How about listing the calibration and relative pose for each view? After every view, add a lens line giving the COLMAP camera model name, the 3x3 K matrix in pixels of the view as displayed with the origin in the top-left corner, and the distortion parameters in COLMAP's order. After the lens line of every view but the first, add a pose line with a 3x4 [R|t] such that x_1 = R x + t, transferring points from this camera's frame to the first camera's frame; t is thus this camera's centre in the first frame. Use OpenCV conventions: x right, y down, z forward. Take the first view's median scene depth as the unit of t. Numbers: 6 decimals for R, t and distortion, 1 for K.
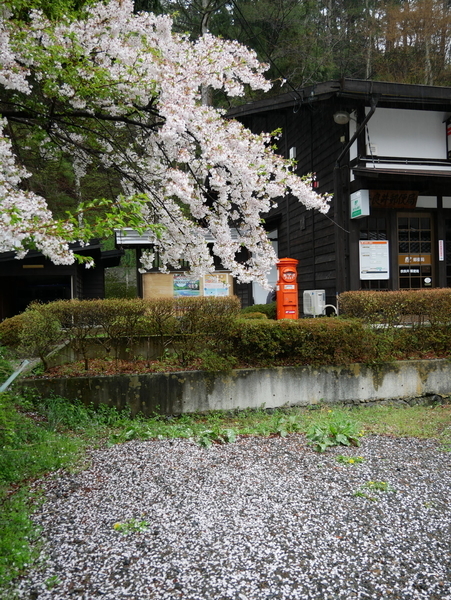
lens RADIAL K [[524.7, 0, 225.8], [0, 524.7, 300.1], [0, 0, 1]] dist [-0.000497, -0.000012]
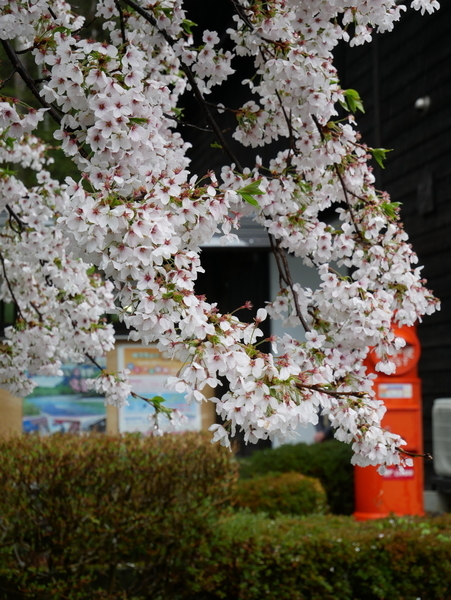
lens RADIAL K [[1259.9, 0, 225.5], [0, 1259.9, 300.2], [0, 0, 1]] dist [-0.010978, 0.000000]
pose [[0.999811, 0.009161, 0.017141, 0.016018], [-0.007757, 0.996746, -0.080232, -0.038153], [-0.017820, 0.080083, 0.996629, 0.541103]]
